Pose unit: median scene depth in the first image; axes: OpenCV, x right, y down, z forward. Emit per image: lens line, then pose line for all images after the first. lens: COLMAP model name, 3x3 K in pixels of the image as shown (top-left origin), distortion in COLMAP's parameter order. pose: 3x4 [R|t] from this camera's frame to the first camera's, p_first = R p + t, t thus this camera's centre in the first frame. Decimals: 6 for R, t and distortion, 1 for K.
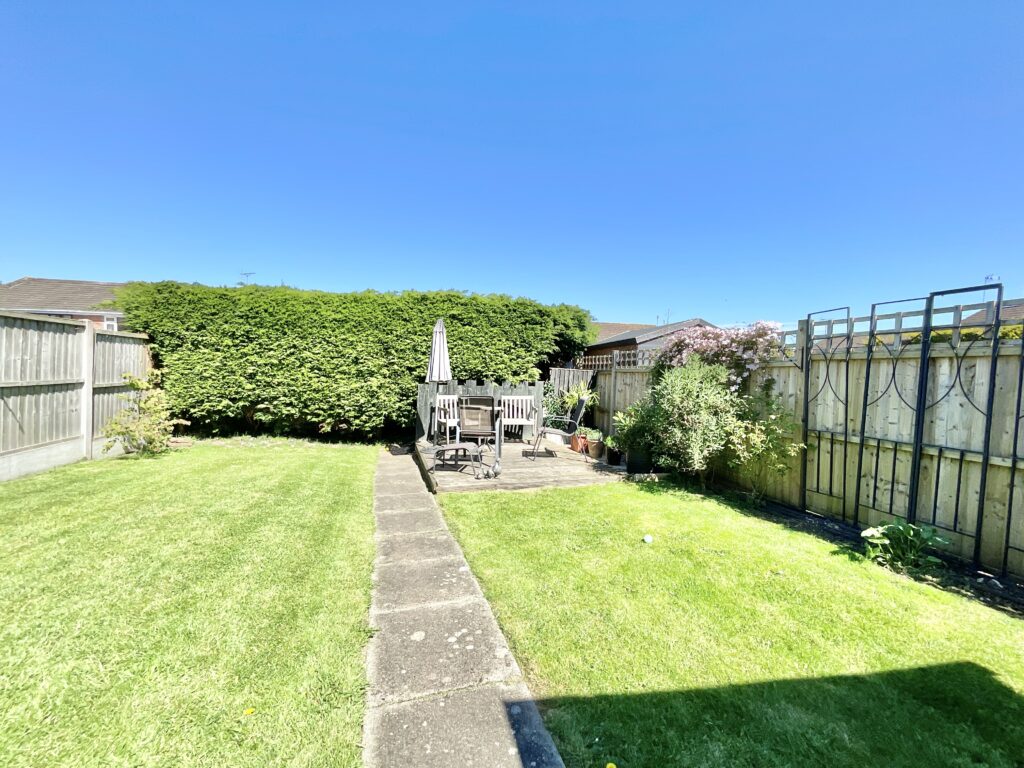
lens RADIAL K [[416.5, 0, 510.7], [0, 416.5, 383.1], [0, 0, 1]] dist [-0.000688, 0.000367]
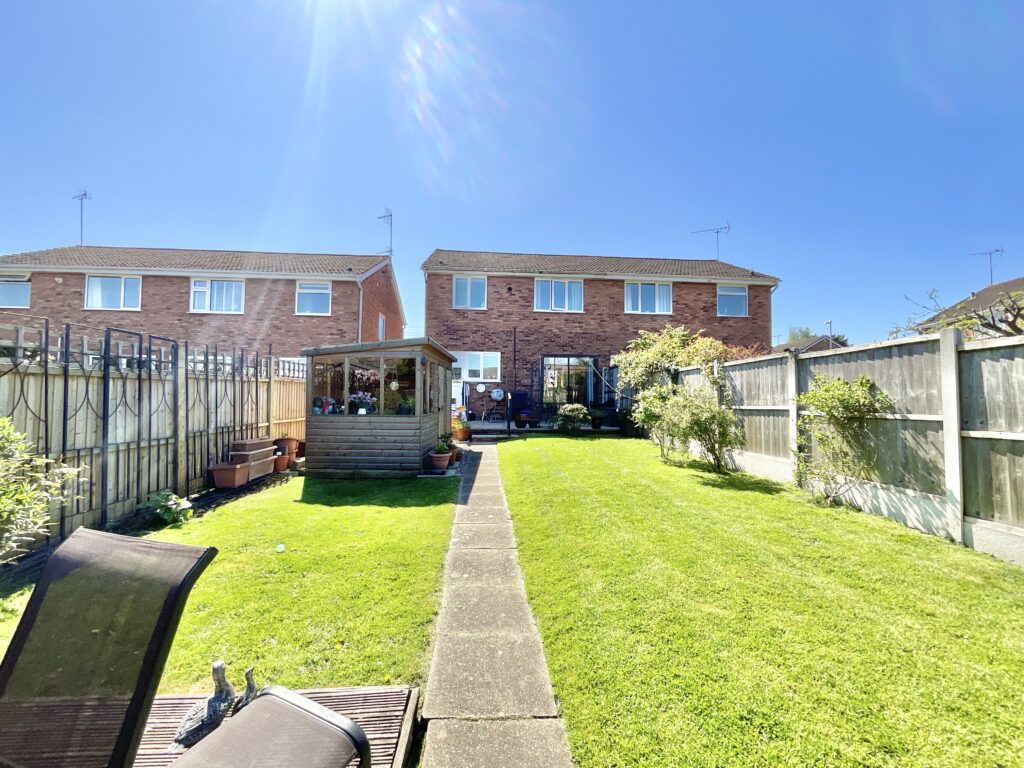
lens RADIAL K [[416.5, 0, 510.7], [0, 416.5, 383.1], [0, 0, 1]] dist [-0.000688, 0.000367]
pose [[-0.972780, -0.033509, 0.229296, -0.520102], [-0.034024, 0.999420, 0.001708, -0.089928], [-0.229220, -0.006140, -0.973355, 2.005538]]
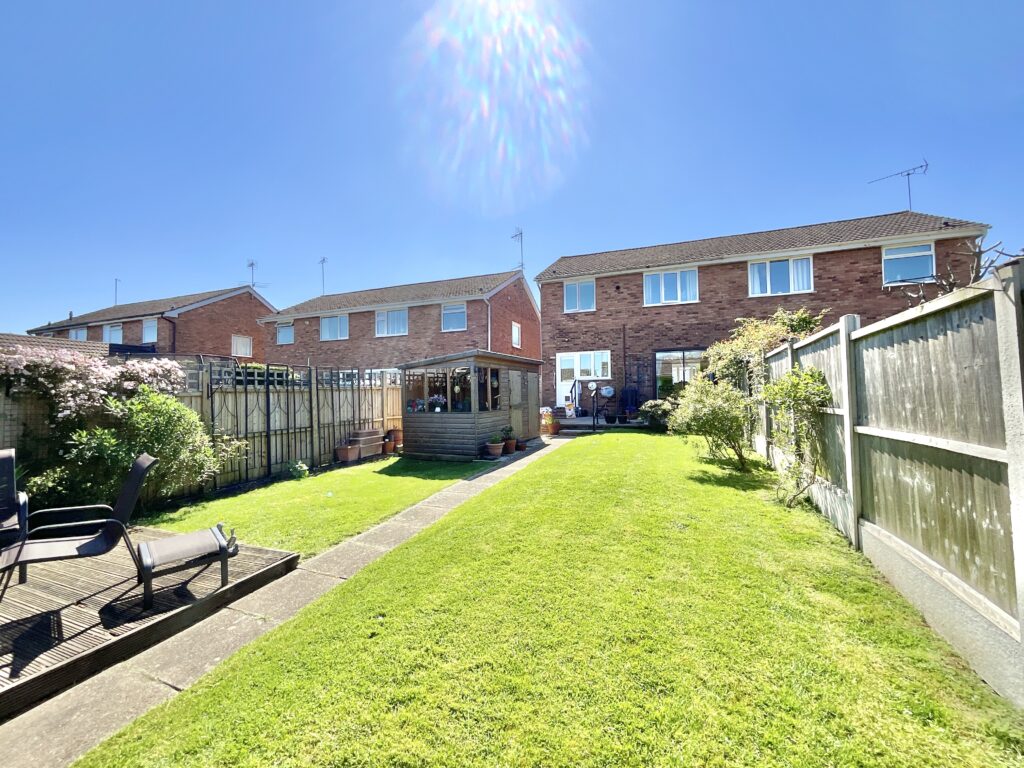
lens RADIAL K [[416.5, 0, 510.7], [0, 416.5, 383.1], [0, 0, 1]] dist [-0.000688, 0.000367]
pose [[-0.783215, -0.002615, 0.621746, -1.449217], [0.009501, 0.999824, 0.016173, -0.135294], [-0.621679, 0.018574, -0.783052, 1.982275]]
